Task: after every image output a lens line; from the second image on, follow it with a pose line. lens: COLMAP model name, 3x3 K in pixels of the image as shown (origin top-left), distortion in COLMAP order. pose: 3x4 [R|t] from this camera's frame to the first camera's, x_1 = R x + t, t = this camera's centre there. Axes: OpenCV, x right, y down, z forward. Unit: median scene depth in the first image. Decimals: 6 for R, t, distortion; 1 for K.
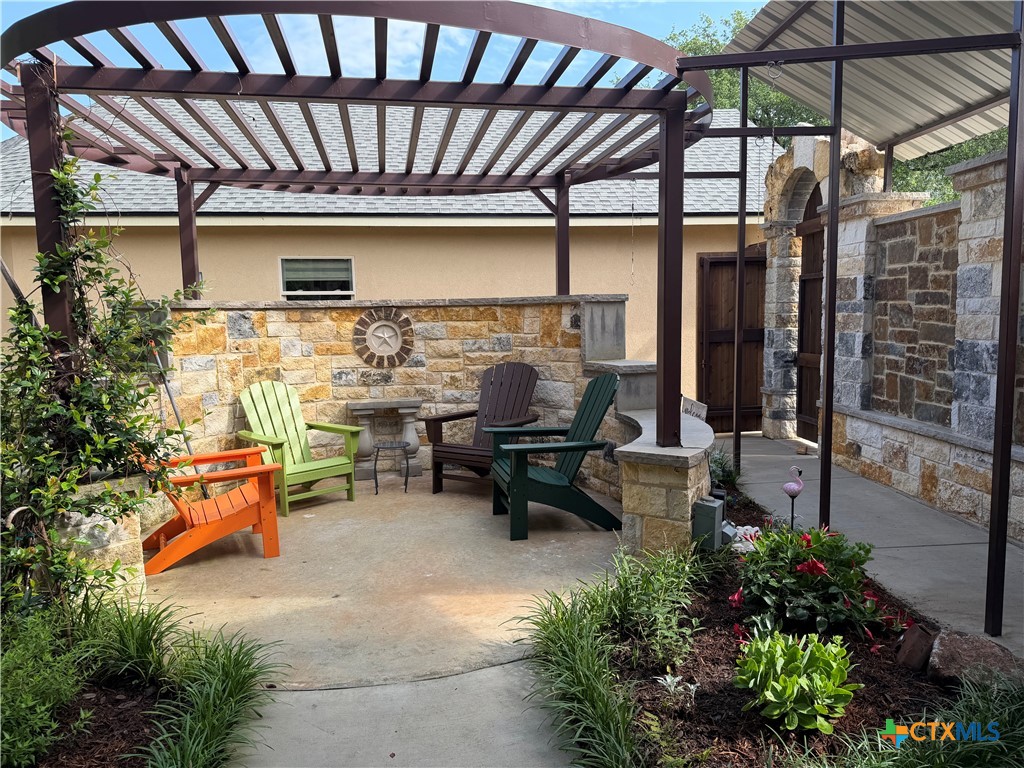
lens RADIAL K [[713.3, 0, 515.7], [0, 713.3, 382.2], [0, 0, 1]] dist [0.134386, -0.179487]
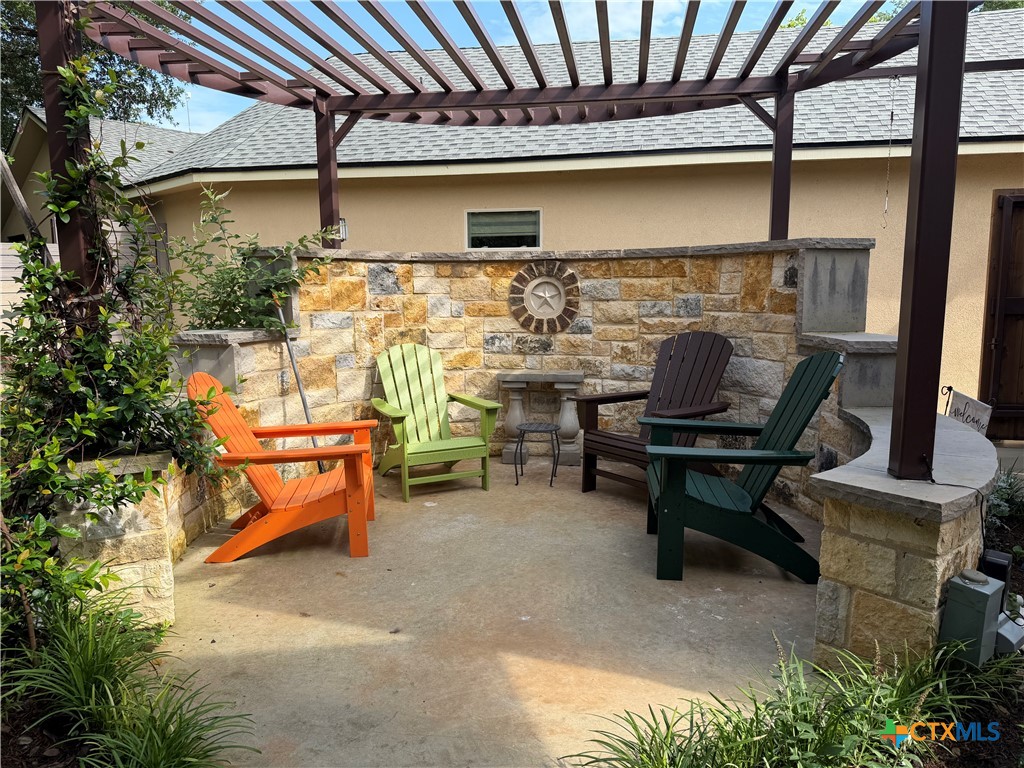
lens RADIAL K [[713.3, 0, 515.7], [0, 713.3, 382.2], [0, 0, 1]] dist [0.134386, -0.179487]
pose [[0.944662, 0.057185, -0.323022, 0.063946], [-0.043045, 0.997783, 0.050758, -0.004642], [0.325208, -0.034045, 0.945029, 0.216649]]
